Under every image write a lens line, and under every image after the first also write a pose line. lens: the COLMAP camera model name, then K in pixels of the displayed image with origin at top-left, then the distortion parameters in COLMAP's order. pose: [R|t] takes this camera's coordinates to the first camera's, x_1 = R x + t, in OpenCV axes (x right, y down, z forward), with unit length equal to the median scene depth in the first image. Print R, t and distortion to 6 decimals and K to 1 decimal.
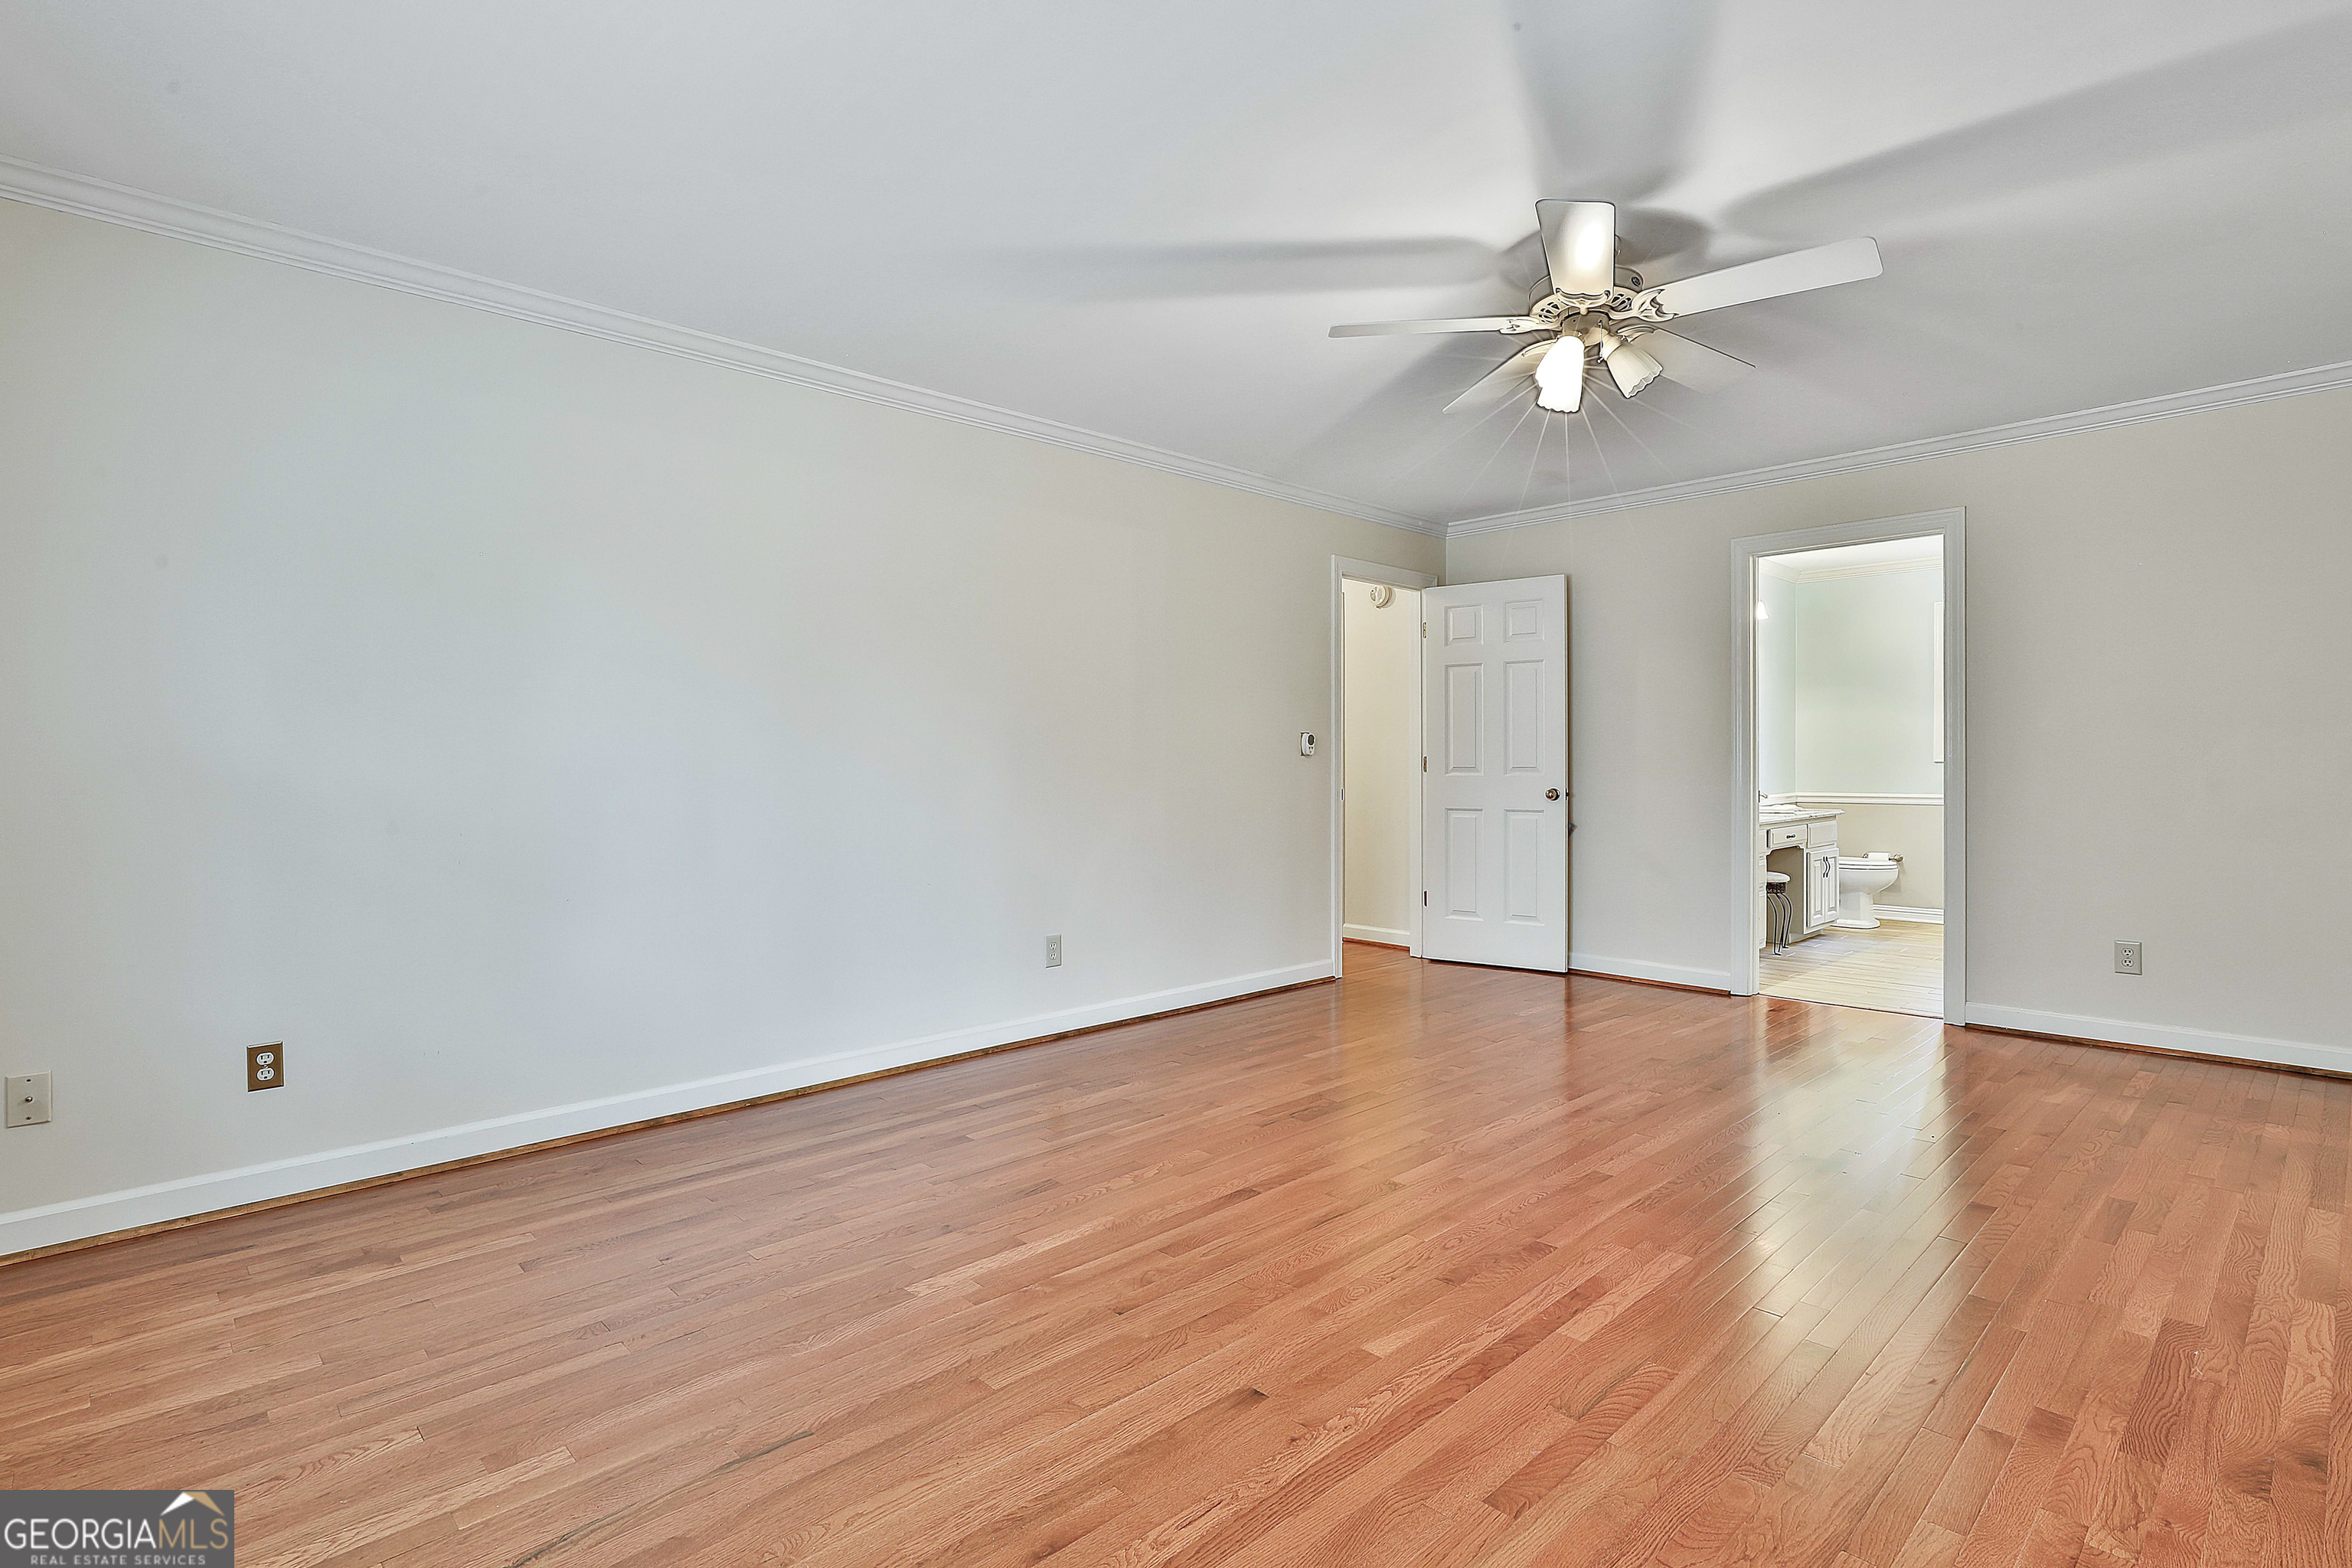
lens RADIAL K [[1131.0, 0, 1183.1], [0, 1131.0, 774.9], [0, 0, 1]] dist [-0.001723, 0.002445]
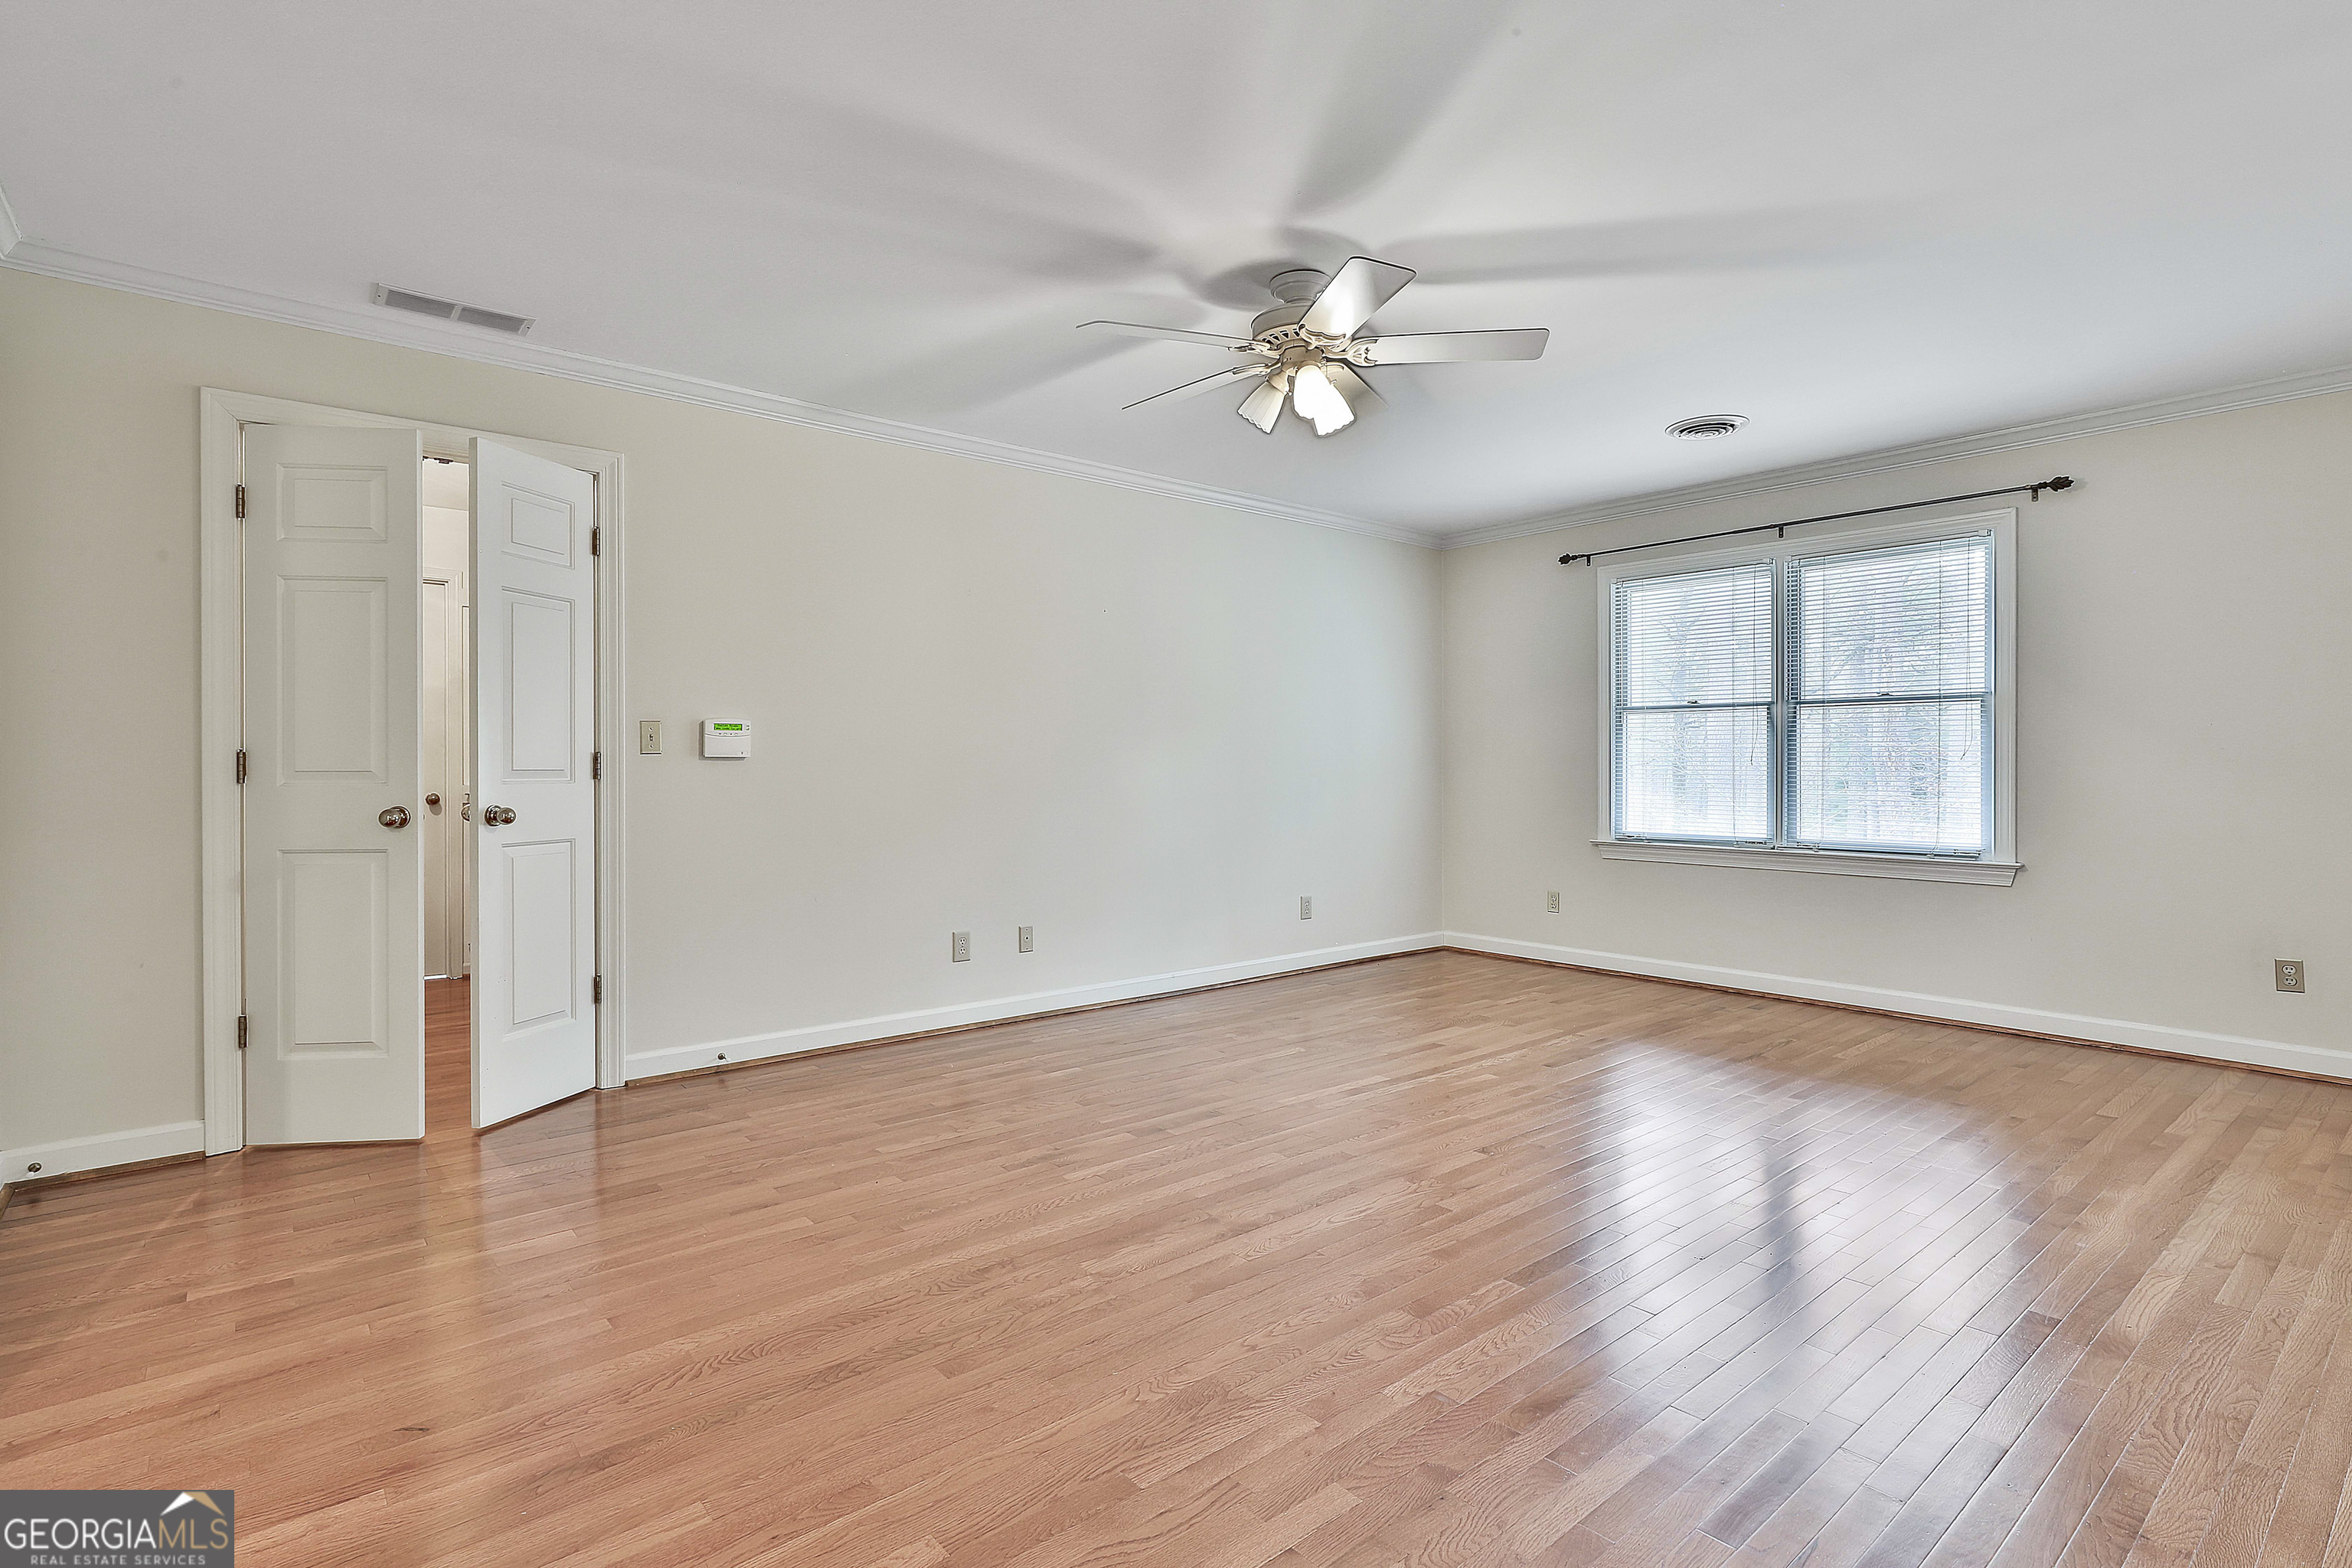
lens RADIAL K [[1131.0, 0, 1174.4], [0, 1131.0, 772.0], [0, 0, 1]] dist [-0.001723, 0.002445]
pose [[-0.997407, 0.004622, 0.071812, 0.406990], [0.005339, 0.999938, 0.009792, -0.015535], [-0.071762, 0.010150, -0.997370, 2.117381]]
